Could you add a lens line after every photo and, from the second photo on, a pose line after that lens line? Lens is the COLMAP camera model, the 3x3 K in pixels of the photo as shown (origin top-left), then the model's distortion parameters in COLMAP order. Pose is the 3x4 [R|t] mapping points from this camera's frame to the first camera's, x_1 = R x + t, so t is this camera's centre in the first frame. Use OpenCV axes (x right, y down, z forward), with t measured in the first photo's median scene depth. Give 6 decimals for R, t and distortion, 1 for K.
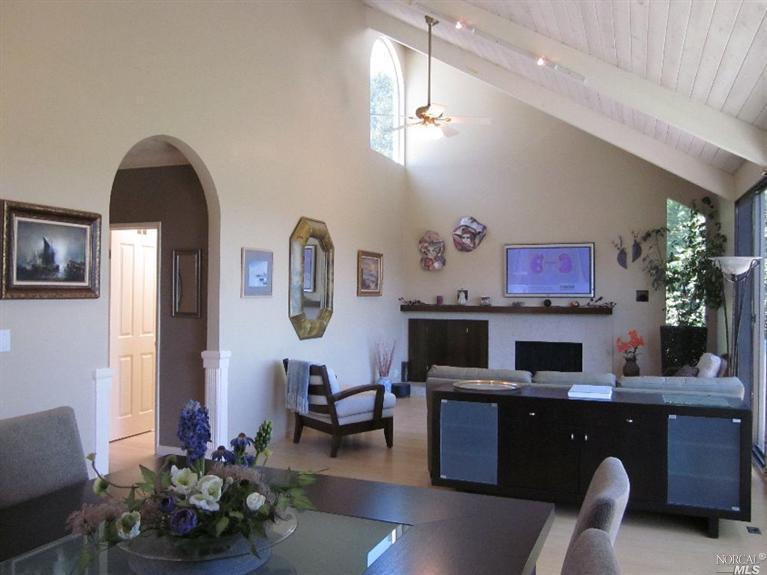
lens RADIAL K [[644.6, 0, 383.5], [0, 644.6, 287.5], [0, 0, 1]] dist [-0.029758, 0.015928]
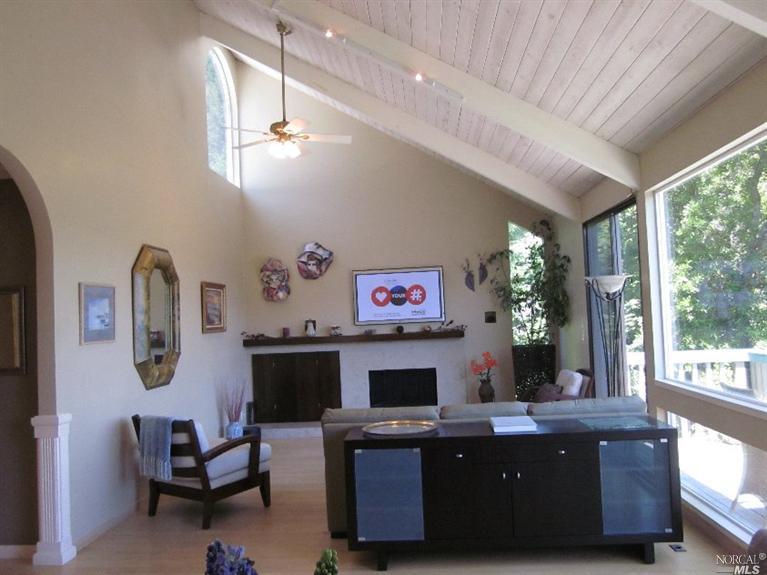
lens RADIAL K [[644.6, 0, 383.5], [0, 644.6, 287.5], [0, 0, 1]] dist [-0.029758, 0.015928]
pose [[0.950818, -0.035311, 0.307732, -0.082422], [0.048350, 0.998222, -0.034846, -0.007640], [-0.305955, 0.048011, 0.950835, 0.094721]]
